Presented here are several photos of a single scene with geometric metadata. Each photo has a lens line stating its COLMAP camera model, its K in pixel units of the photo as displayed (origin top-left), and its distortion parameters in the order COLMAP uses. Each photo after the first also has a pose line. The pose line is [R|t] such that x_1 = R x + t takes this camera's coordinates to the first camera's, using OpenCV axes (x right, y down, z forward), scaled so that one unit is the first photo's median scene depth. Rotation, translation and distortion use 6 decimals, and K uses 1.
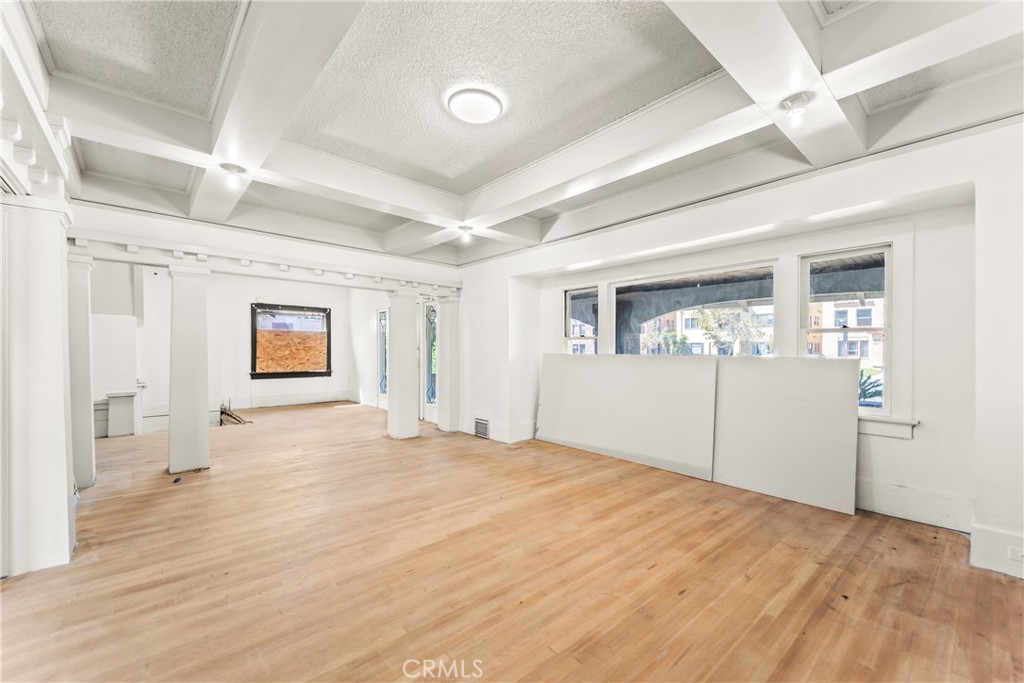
lens RADIAL K [[415.5, 0, 509.8], [0, 415.5, 342.6], [0, 0, 1]] dist [0.009179, -0.002368]
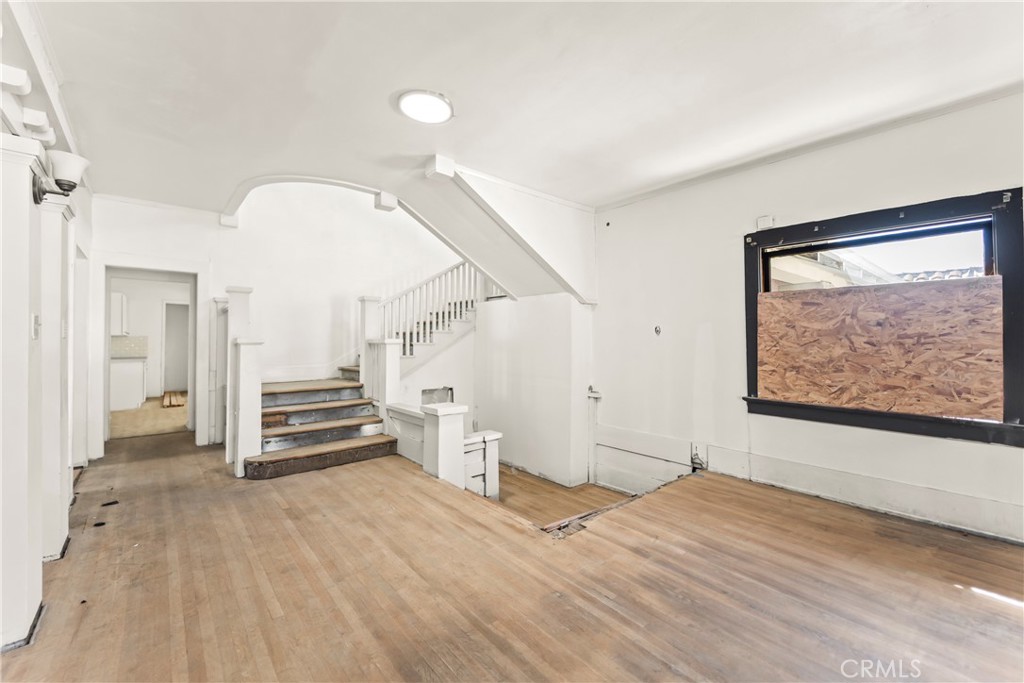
lens RADIAL K [[415.5, 0, 513.6], [0, 415.5, 333.5], [0, 0, 1]] dist [0.009179, -0.002368]
pose [[-0.016514, -0.018579, -0.999691, -0.423935], [0.014595, 0.999716, -0.018821, 0.026683], [0.999757, -0.014901, -0.016238, 1.753953]]
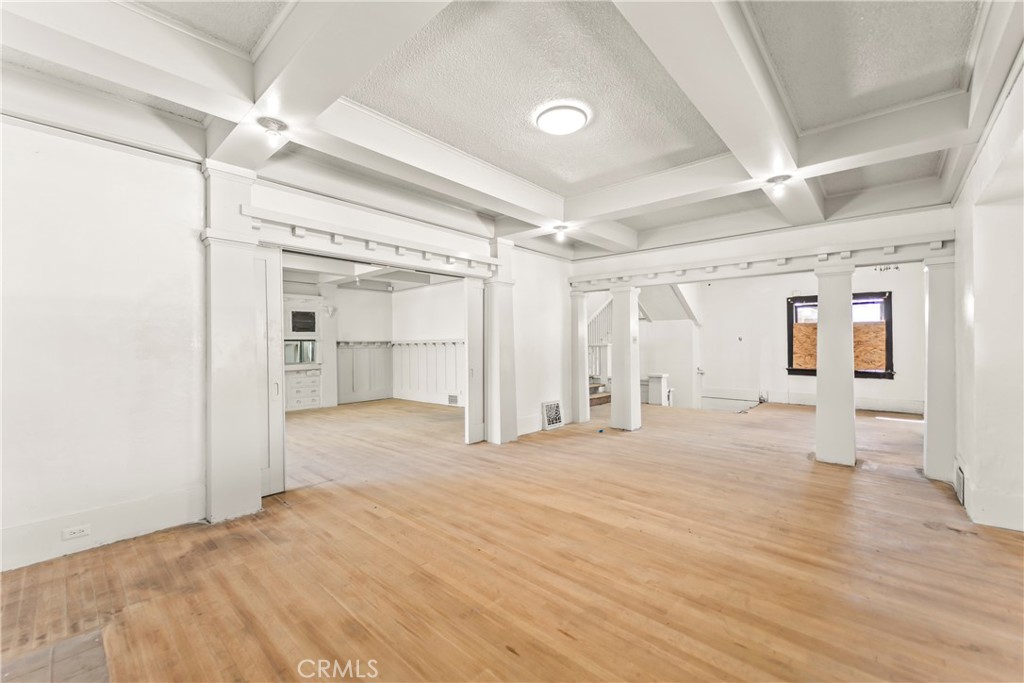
lens RADIAL K [[415.5, 0, 504.1], [0, 415.5, 343.3], [0, 0, 1]] dist [0.009179, -0.002368]
pose [[0.097571, -0.003784, -0.995221, 0.693237], [0.018084, 0.999834, -0.002029, 0.007825], [0.995064, -0.017800, 0.097623, 0.528127]]
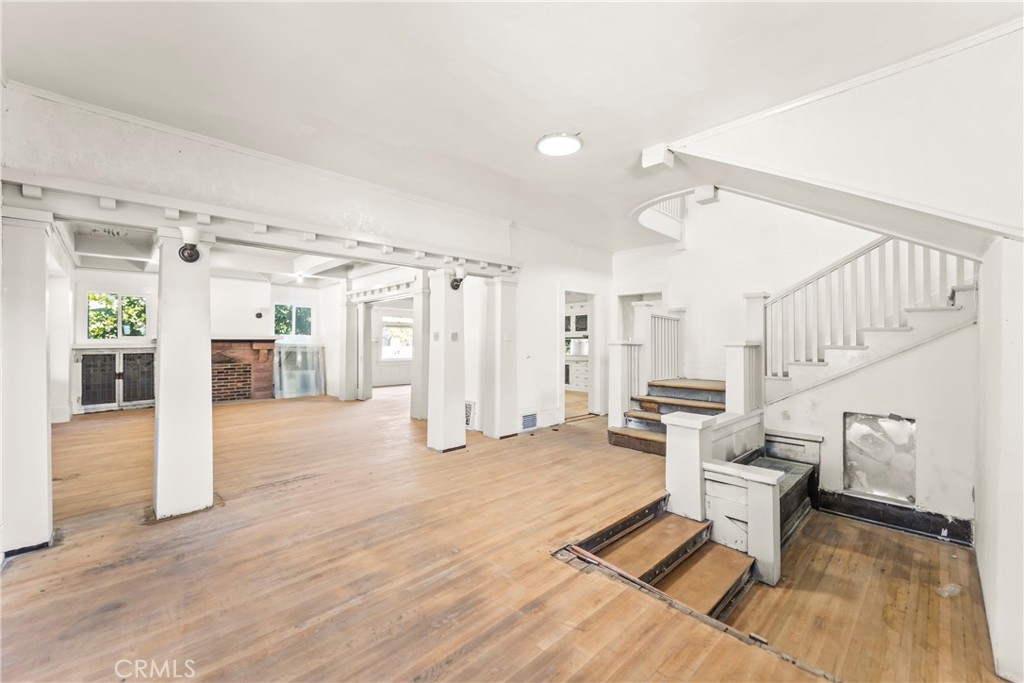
lens RADIAL K [[415.5, 0, 512.9], [0, 415.5, 340.4], [0, 0, 1]] dist [0.009179, -0.002368]
pose [[-0.999306, -0.007015, -0.036583, -1.078330], [-0.006461, 0.999863, -0.015227, 0.033814], [0.036684, -0.014980, -0.999215, 2.510050]]
